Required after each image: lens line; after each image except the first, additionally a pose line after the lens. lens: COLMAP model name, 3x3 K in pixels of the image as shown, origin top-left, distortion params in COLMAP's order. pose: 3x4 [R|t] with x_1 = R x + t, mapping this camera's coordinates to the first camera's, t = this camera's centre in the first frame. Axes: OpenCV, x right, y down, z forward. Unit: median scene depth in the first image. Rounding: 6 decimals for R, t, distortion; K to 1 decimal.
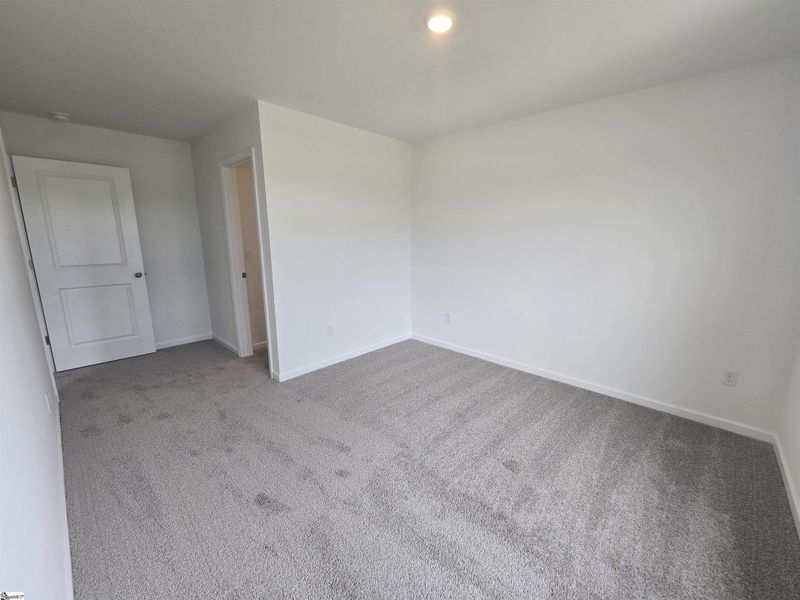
lens RADIAL K [[329.3, 0, 408.2], [0, 329.3, 299.4], [0, 0, 1]] dist [0.000550, -0.000183]
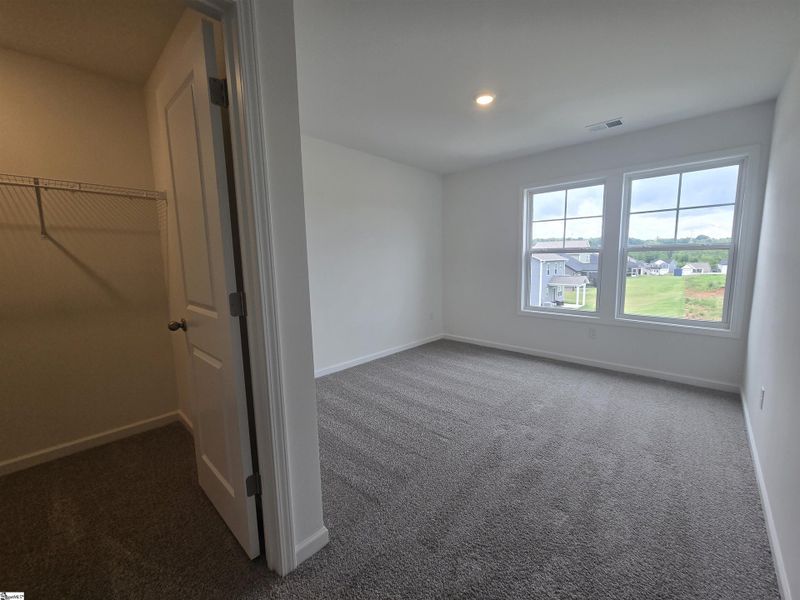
lens RADIAL K [[329.3, 0, 408.2], [0, 329.3, 299.4], [0, 0, 1]] dist [0.000550, -0.000183]
pose [[0.021509, -0.151004, 0.988299, -0.940594], [0.197406, 0.969708, 0.143867, -0.170276], [-0.980086, 0.192002, 0.050667, 0.880240]]
